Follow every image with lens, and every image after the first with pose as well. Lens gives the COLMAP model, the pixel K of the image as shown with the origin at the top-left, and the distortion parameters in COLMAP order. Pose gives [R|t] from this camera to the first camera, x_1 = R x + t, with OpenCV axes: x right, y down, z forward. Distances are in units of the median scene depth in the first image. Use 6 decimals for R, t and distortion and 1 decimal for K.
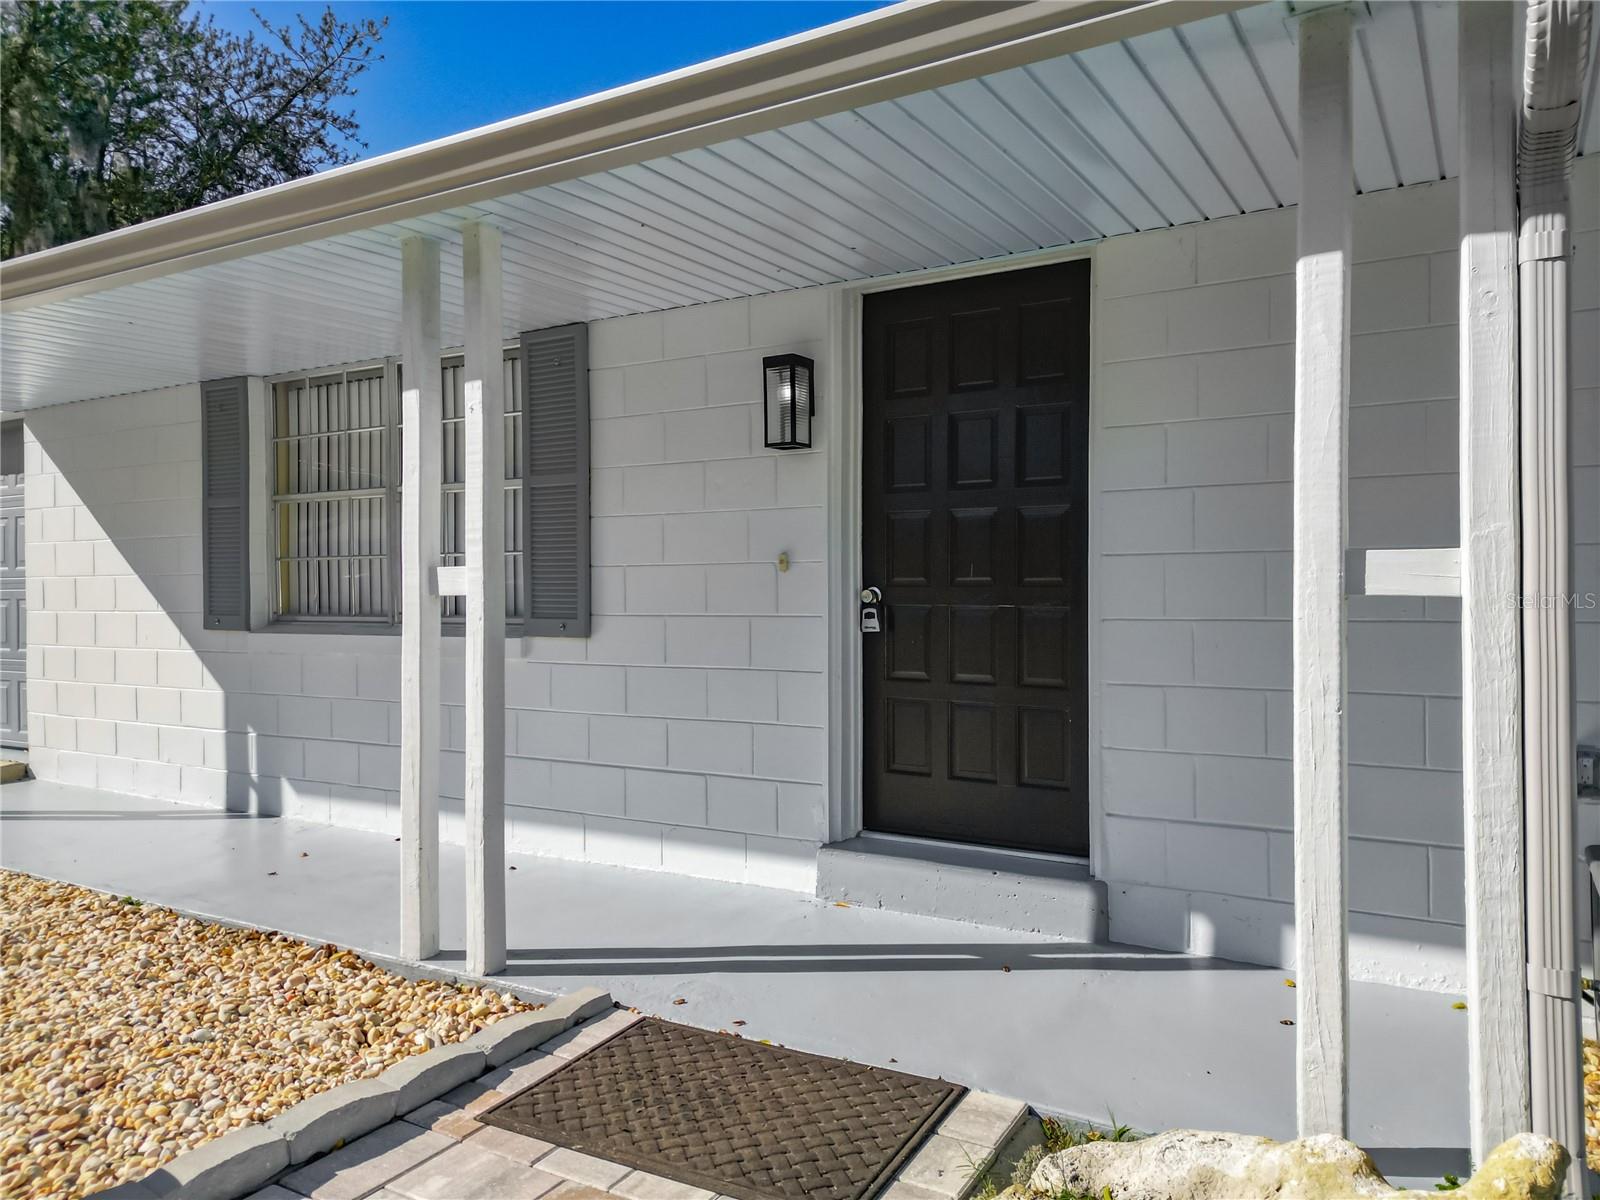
lens RADIAL K [[1133.9, 0, 800.0], [0, 1133.9, 600.0], [0, 0, 1]] dist [0.050766, -0.060443]
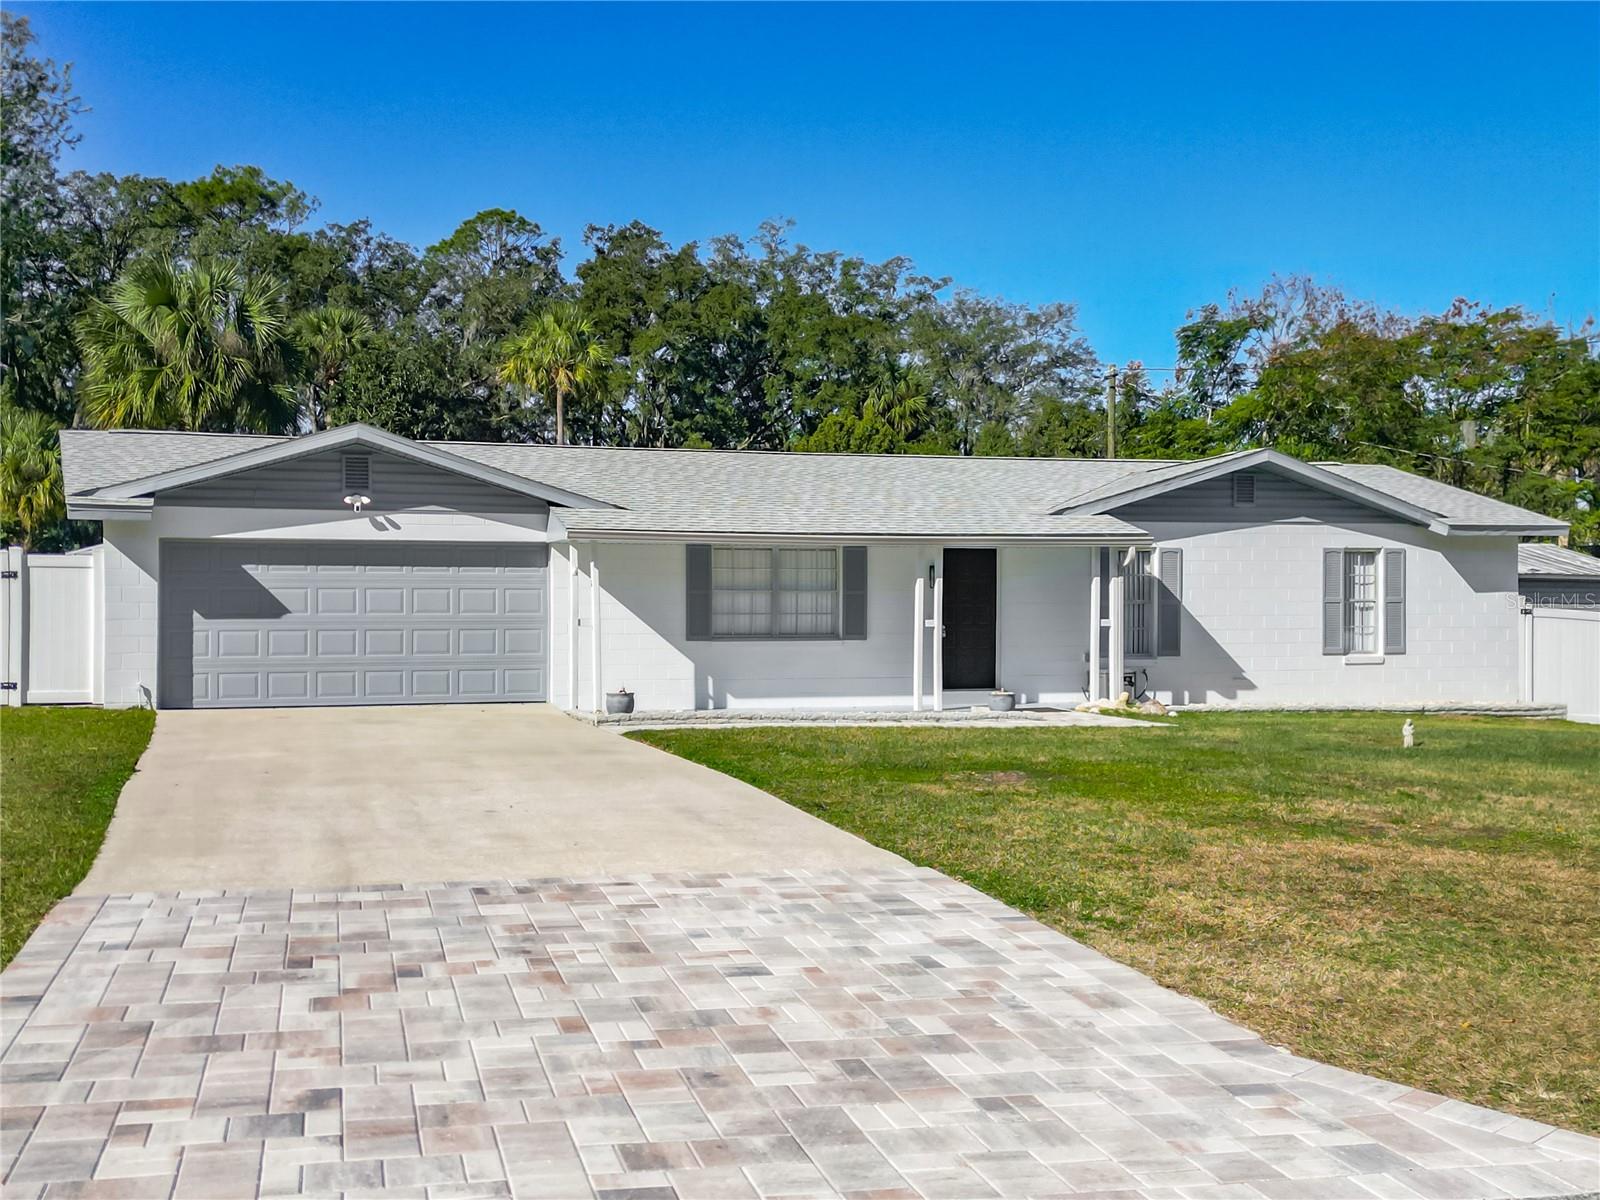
lens RADIAL K [[1605.3, 0, 719.6], [0, 1605.3, 683.0], [0, 0, 1]] dist [0.055452, -0.015193]
pose [[0.723330, -0.015416, 0.690330, -3.416015], [0.007316, 0.999866, 0.014663, 0.079504], [-0.690464, -0.005556, 0.723346, -1.944471]]
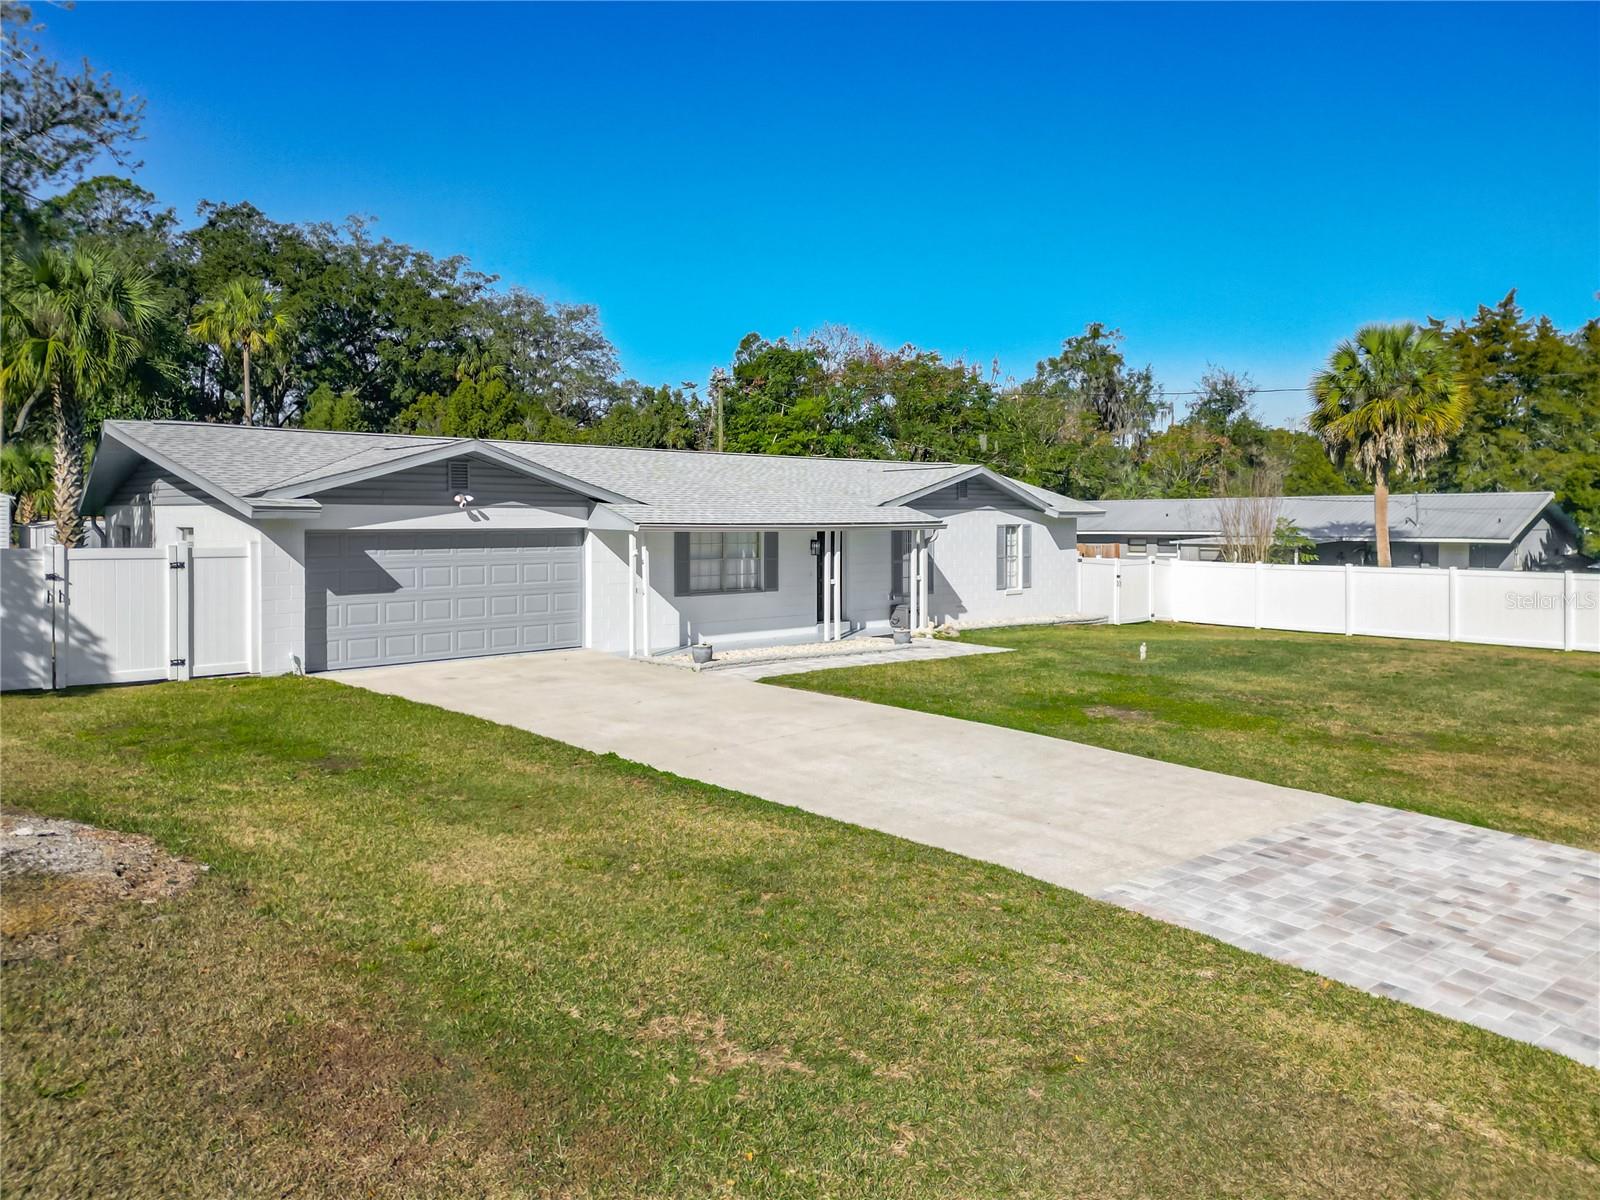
lens RADIAL K [[1133.9, 0, 800.0], [0, 1133.9, 600.0], [0, 0, 1]] dist [0.050766, -0.060443]
pose [[0.316923, -0.058630, 0.946637, -4.333125], [0.009594, 0.998235, 0.058613, -0.196094], [-0.948403, -0.009494, 0.316926, -0.592071]]
